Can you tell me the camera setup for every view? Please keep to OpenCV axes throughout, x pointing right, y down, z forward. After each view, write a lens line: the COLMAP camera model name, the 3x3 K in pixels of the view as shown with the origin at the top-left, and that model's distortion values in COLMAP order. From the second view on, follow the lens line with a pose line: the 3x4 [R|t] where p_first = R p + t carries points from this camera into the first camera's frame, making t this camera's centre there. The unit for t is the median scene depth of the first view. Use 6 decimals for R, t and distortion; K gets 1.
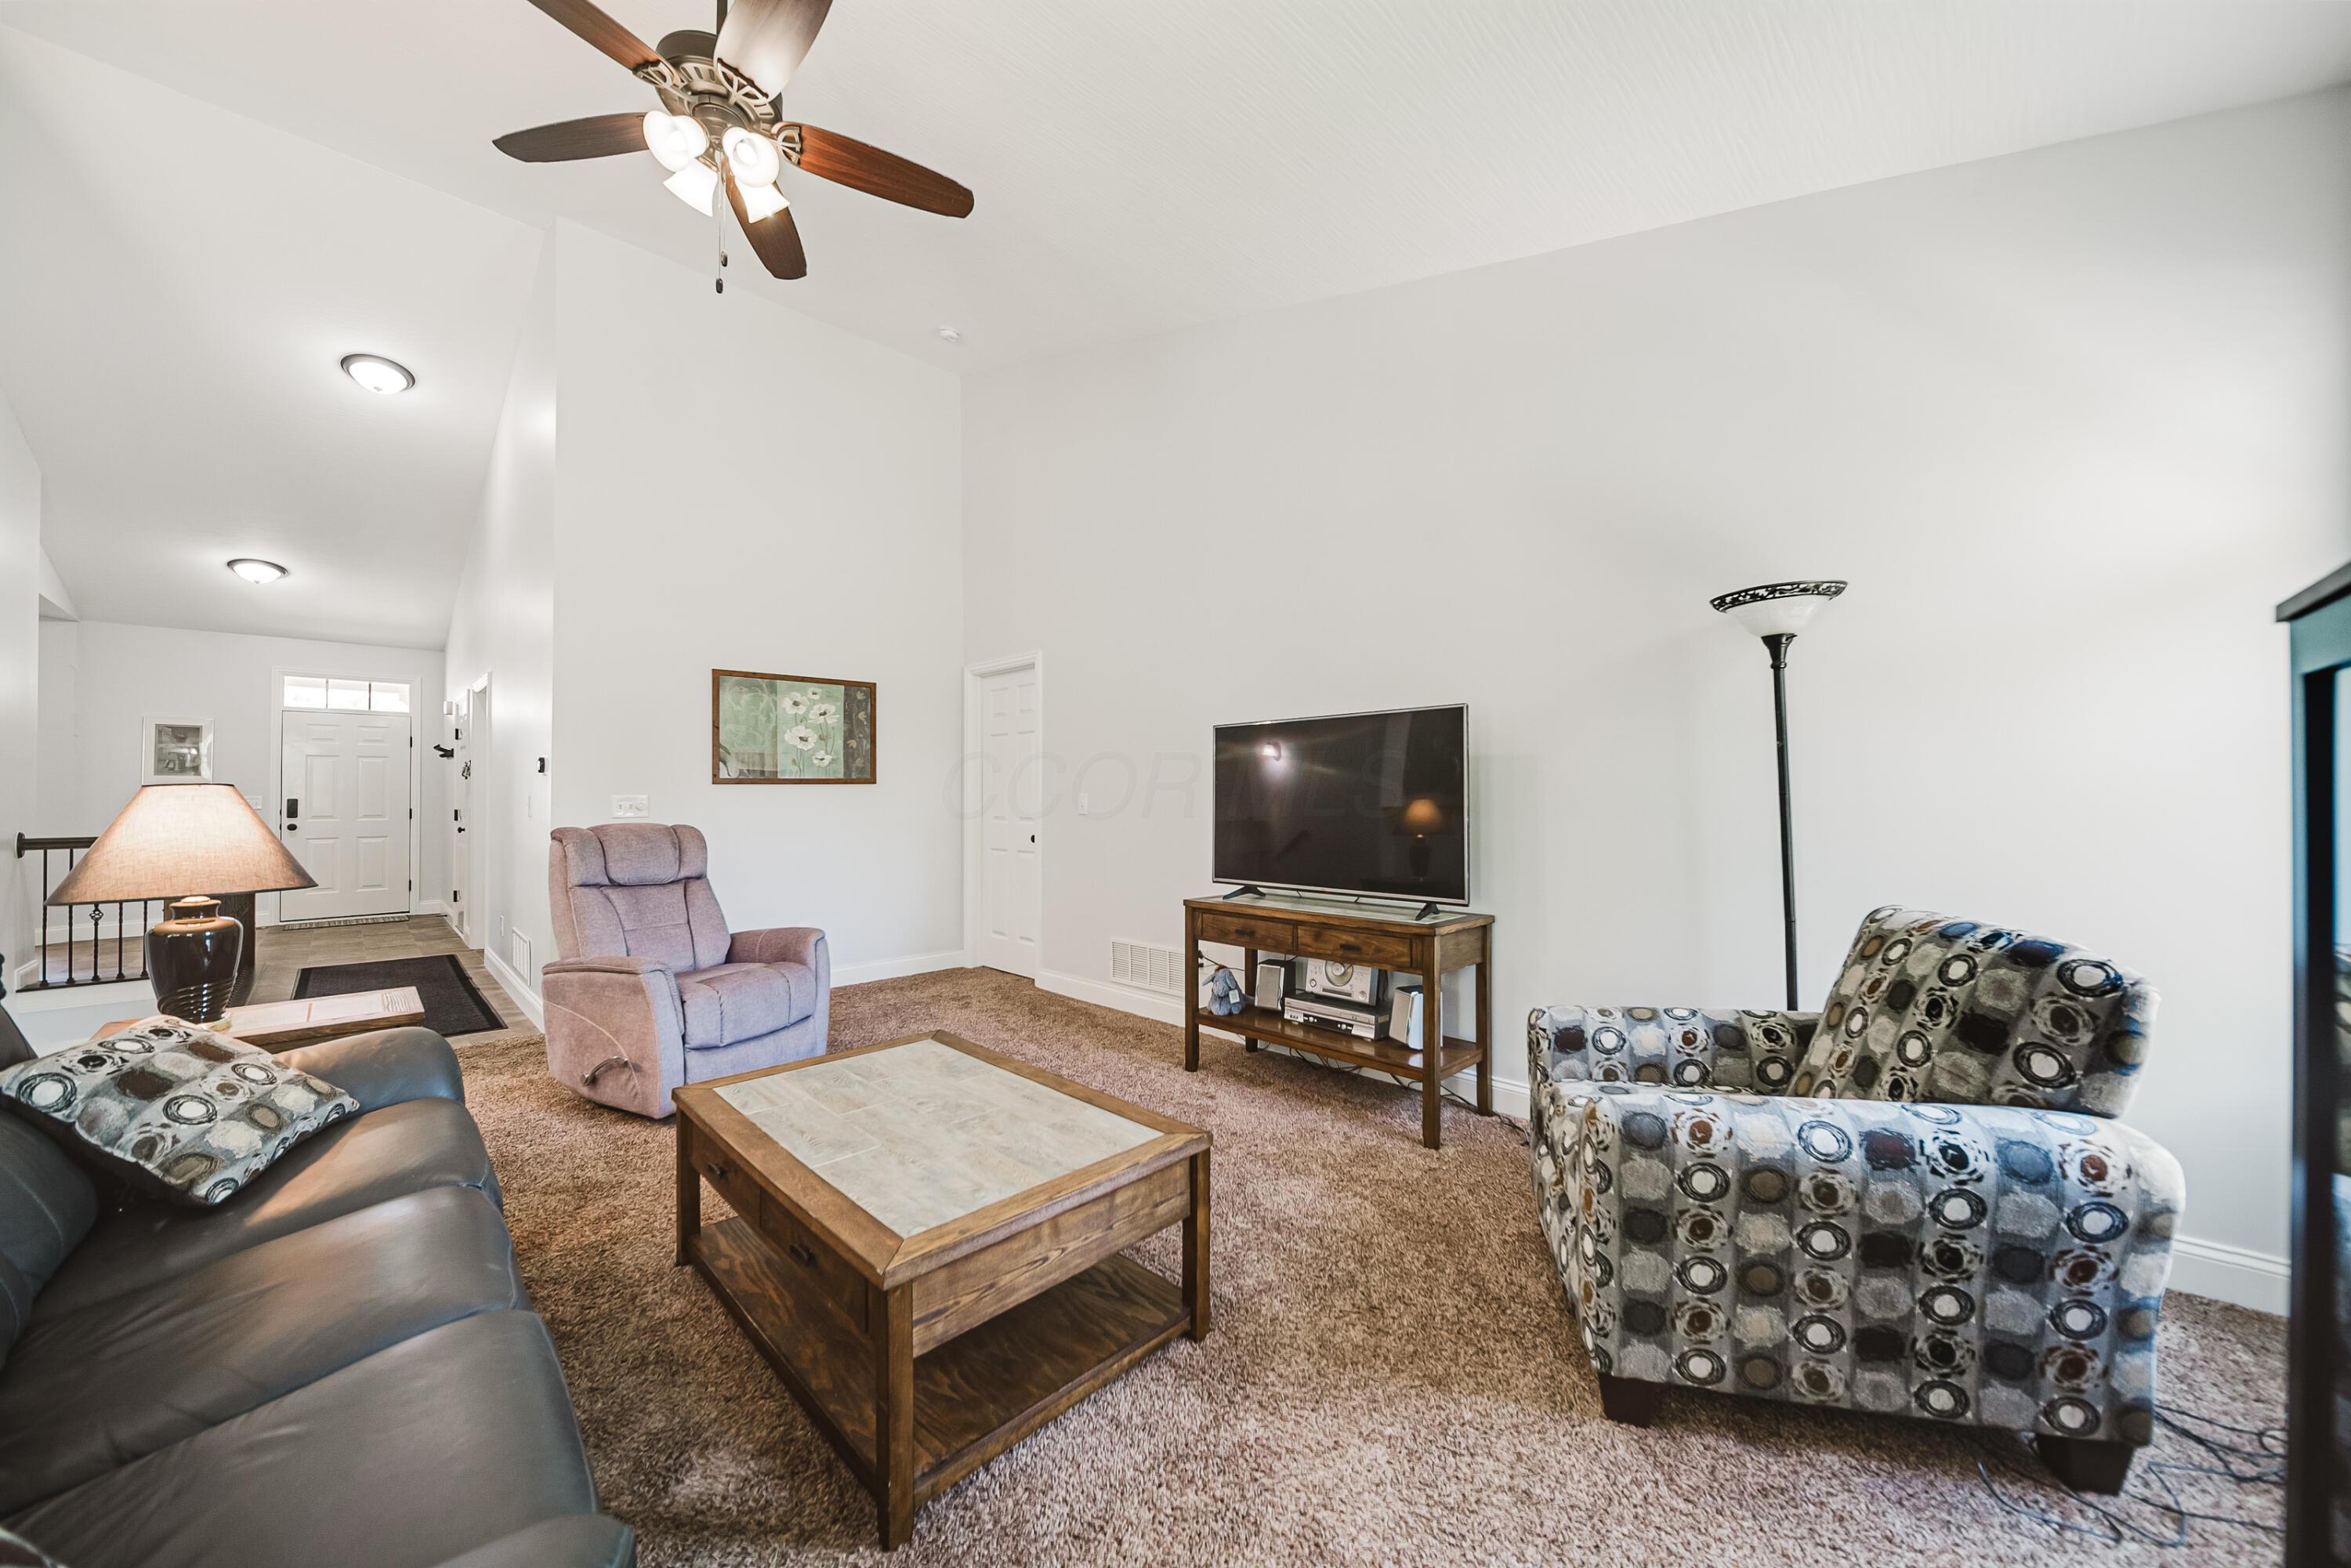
lens RADIAL K [[830.7, 0, 1172.7], [0, 830.7, 781.1], [0, 0, 1]] dist [-0.000807, -0.000454]
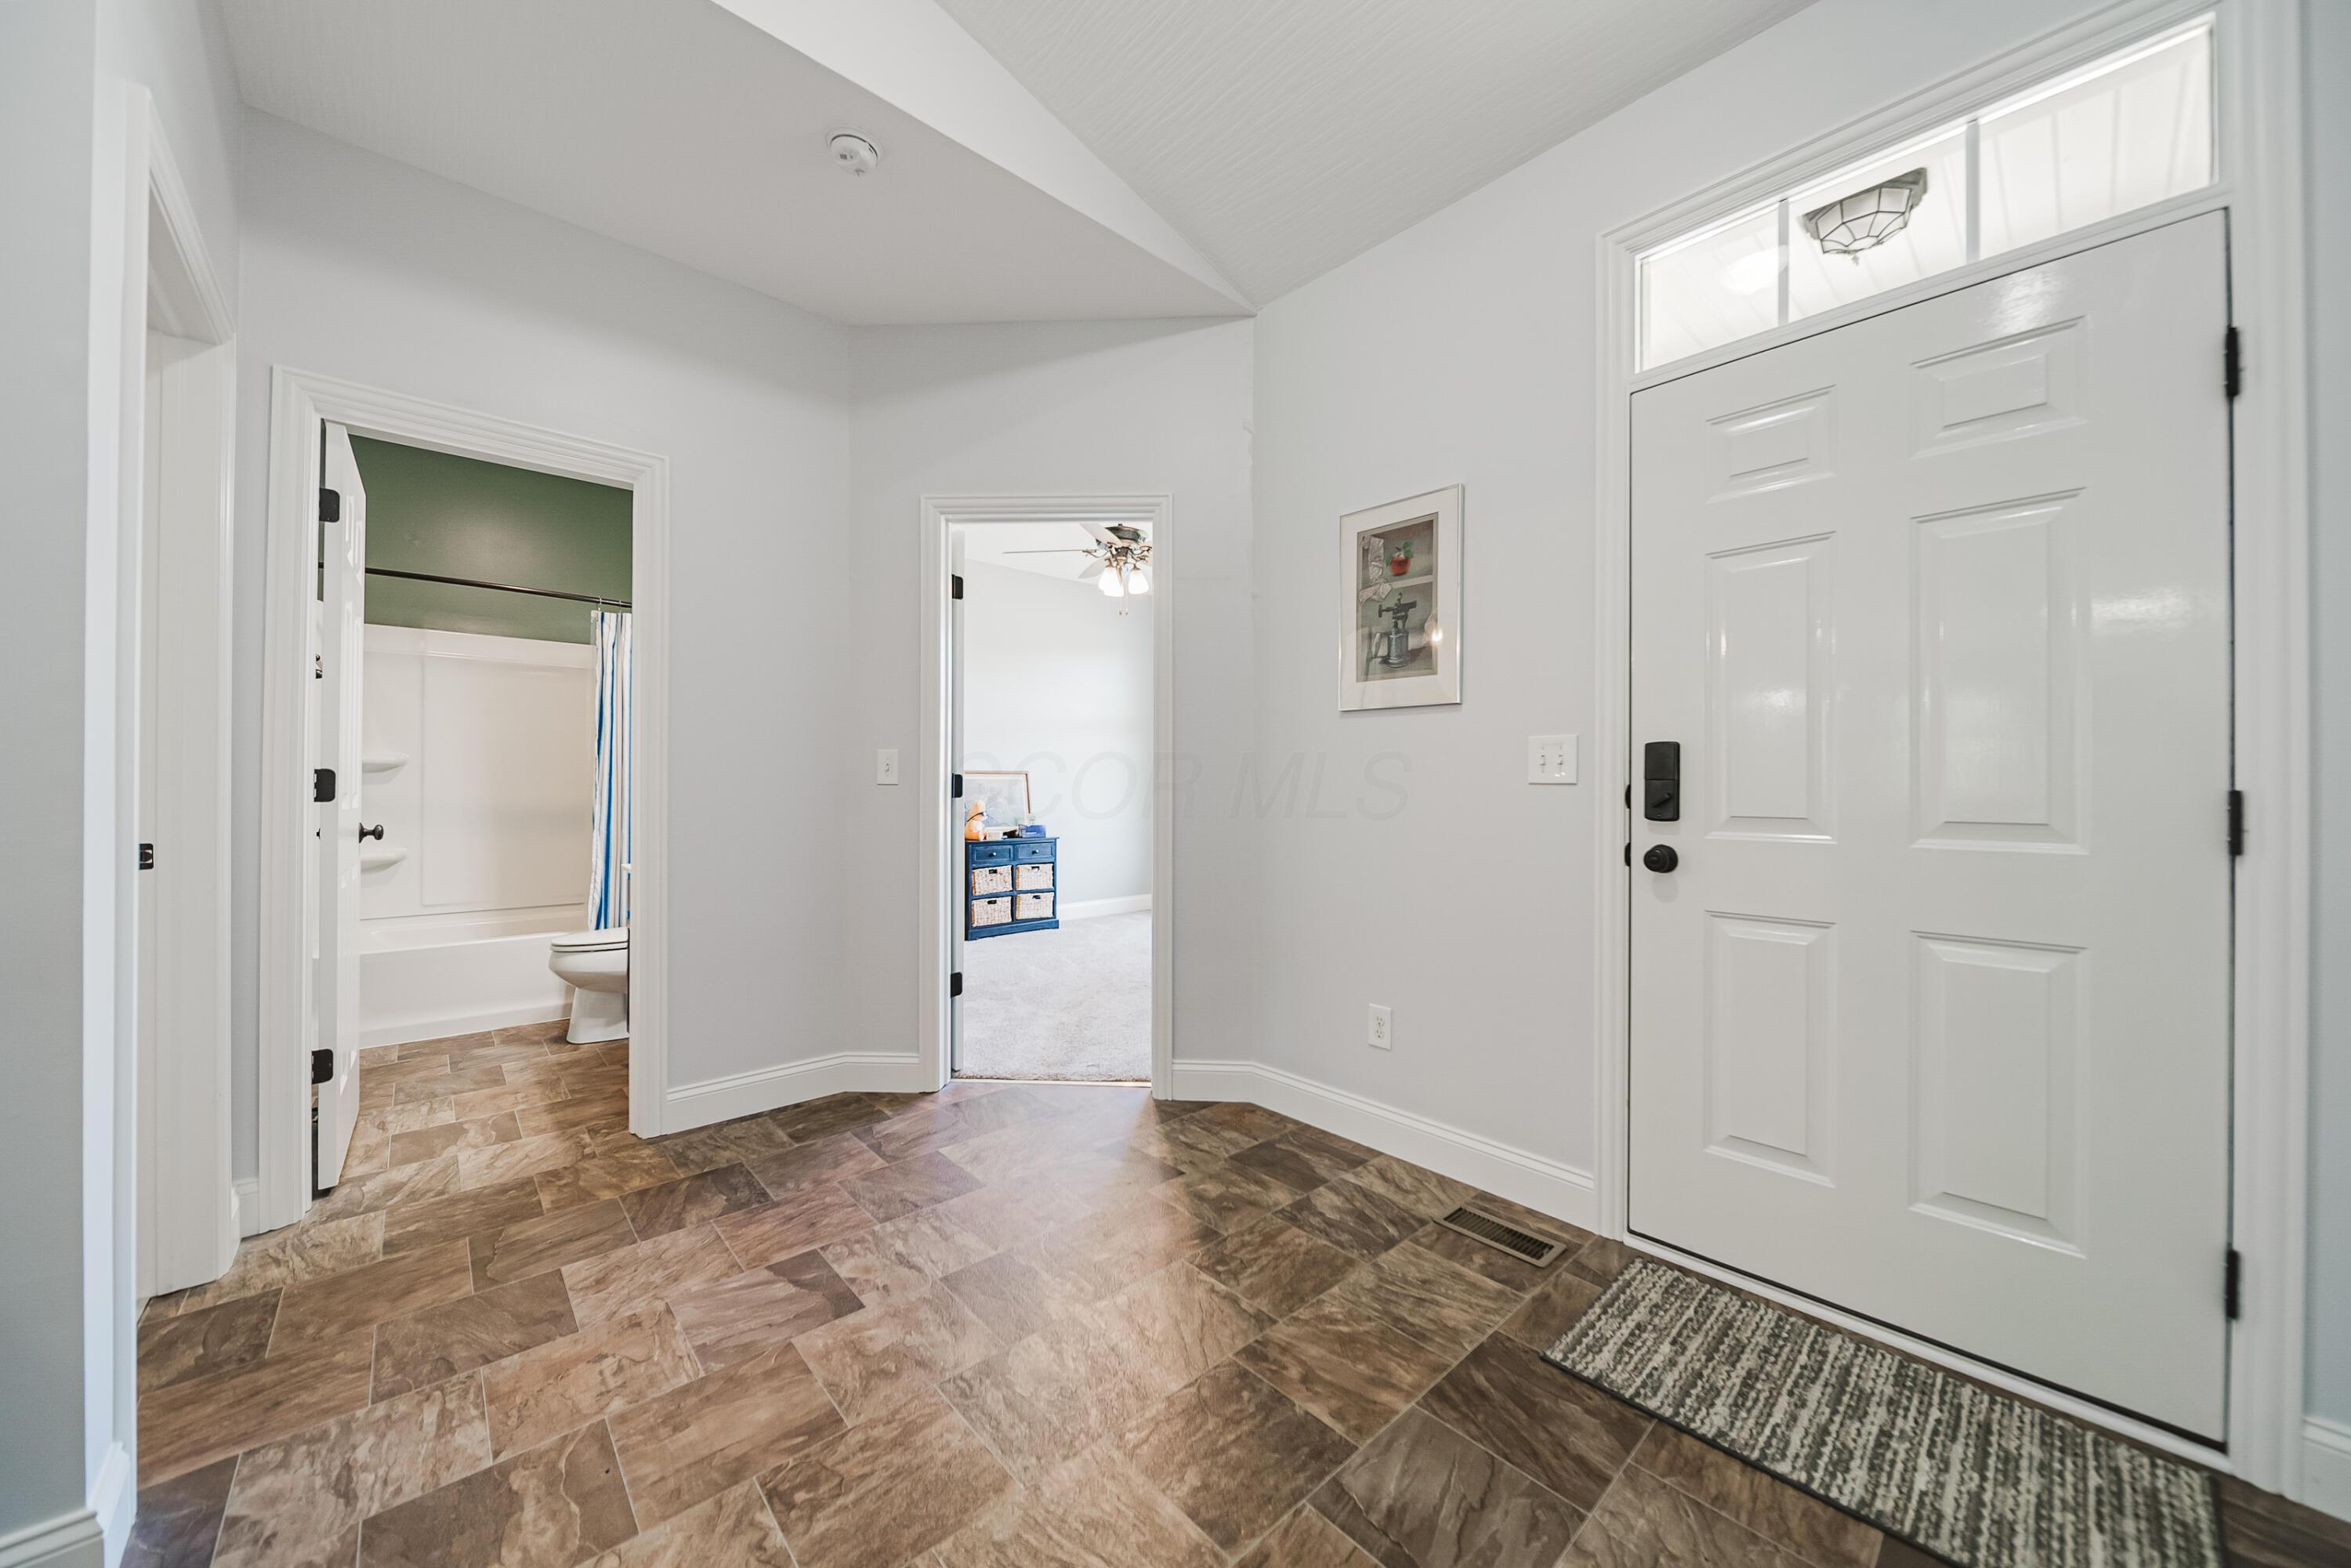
lens RADIAL K [[830.7, 0, 1193.0], [0, 830.7, 793.0], [0, 0, 1]] dist [-0.000807, -0.000454]
pose [[-0.032584, 0.011246, -0.999406, -0.822735], [0.014989, 0.999830, 0.010763, 0.031903], [0.999357, -0.014629, -0.032747, 0.880161]]
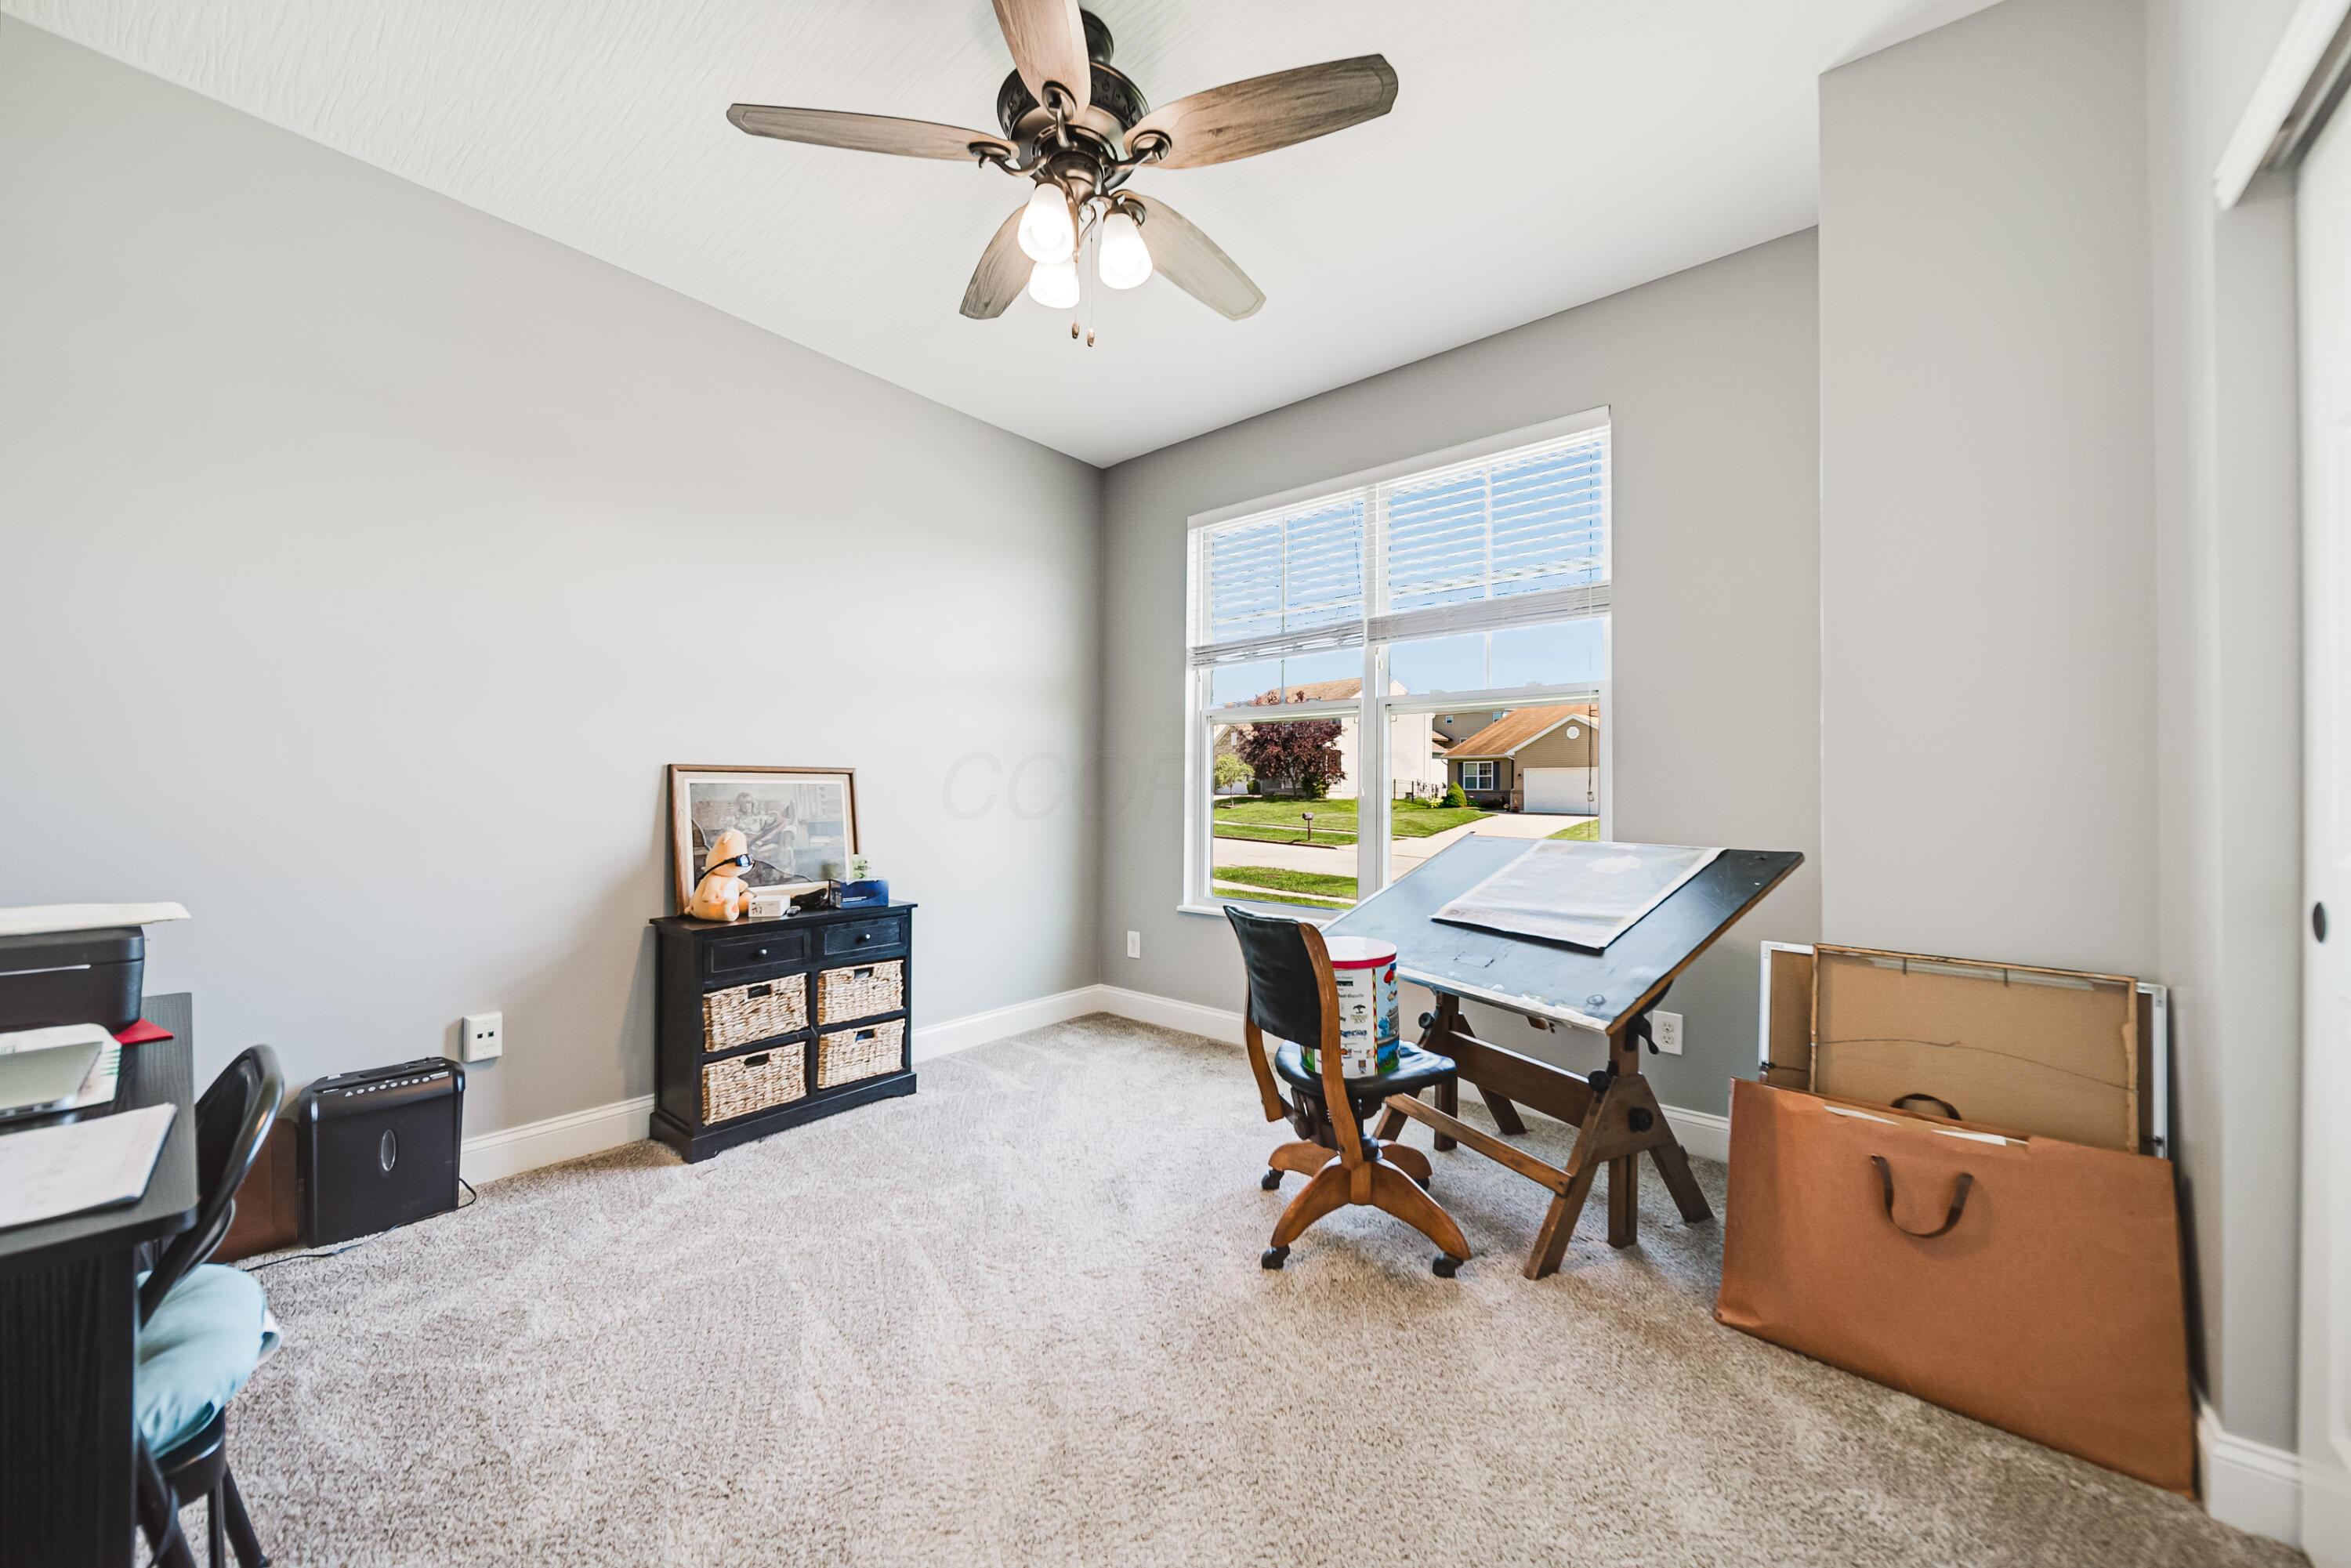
lens RADIAL K [[830.7, 0, 1178.9], [0, 830.7, 791.0], [0, 0, 1]] dist [-0.000807, -0.000454]
pose [[0.078268, 0.000423, -0.996932, -1.022158], [0.014000, 0.999901, 0.001524, 0.030703], [0.996834, -0.014076, 0.078254, 0.848435]]
